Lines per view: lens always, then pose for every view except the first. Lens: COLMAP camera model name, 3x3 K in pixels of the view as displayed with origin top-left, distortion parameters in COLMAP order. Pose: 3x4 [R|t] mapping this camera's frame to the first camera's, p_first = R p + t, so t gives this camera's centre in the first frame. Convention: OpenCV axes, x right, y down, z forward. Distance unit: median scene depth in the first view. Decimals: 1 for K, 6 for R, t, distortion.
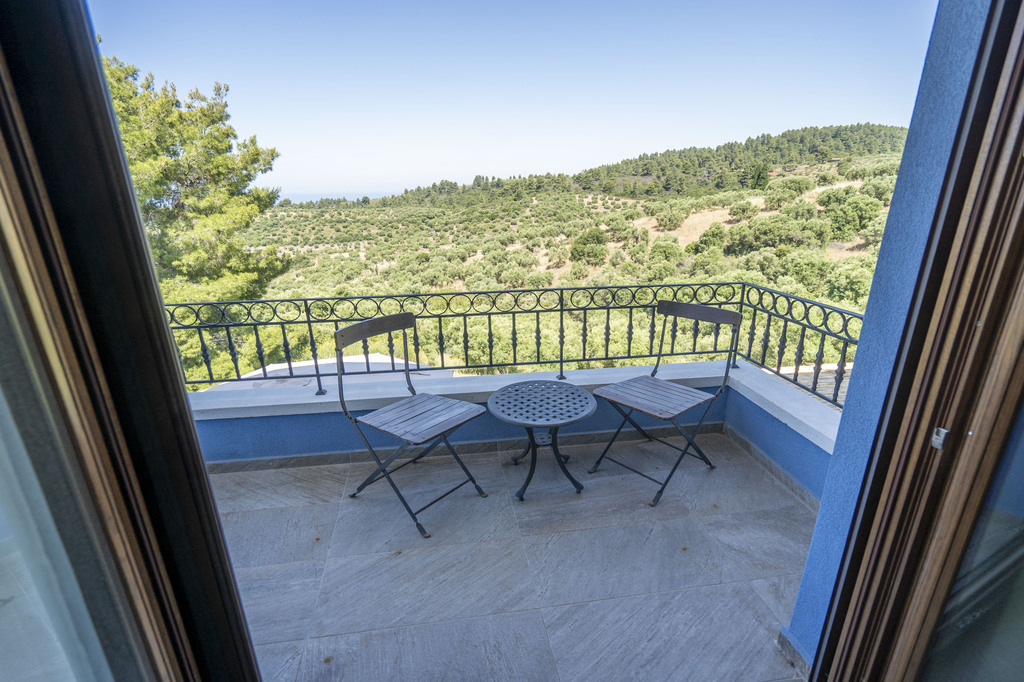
lens RADIAL K [[548.6, 0, 502.9], [0, 548.6, 346.5], [0, 0, 1]] dist [-0.001291, 0.000782]
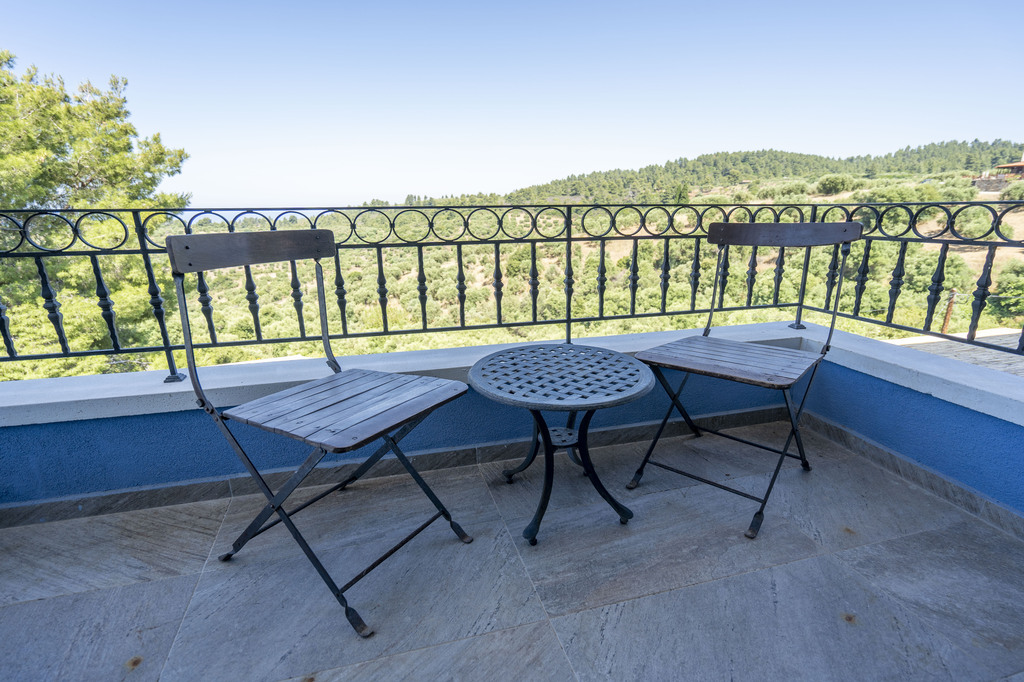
lens RADIAL K [[548.6, 0, 502.9], [0, 548.6, 346.5], [0, 0, 1]] dist [-0.001291, 0.000782]
pose [[0.992899, -0.032060, 0.114559, -0.050906], [0.036006, 0.998822, -0.032544, 0.080952], [-0.113381, 0.036437, 0.992883, 0.378002]]
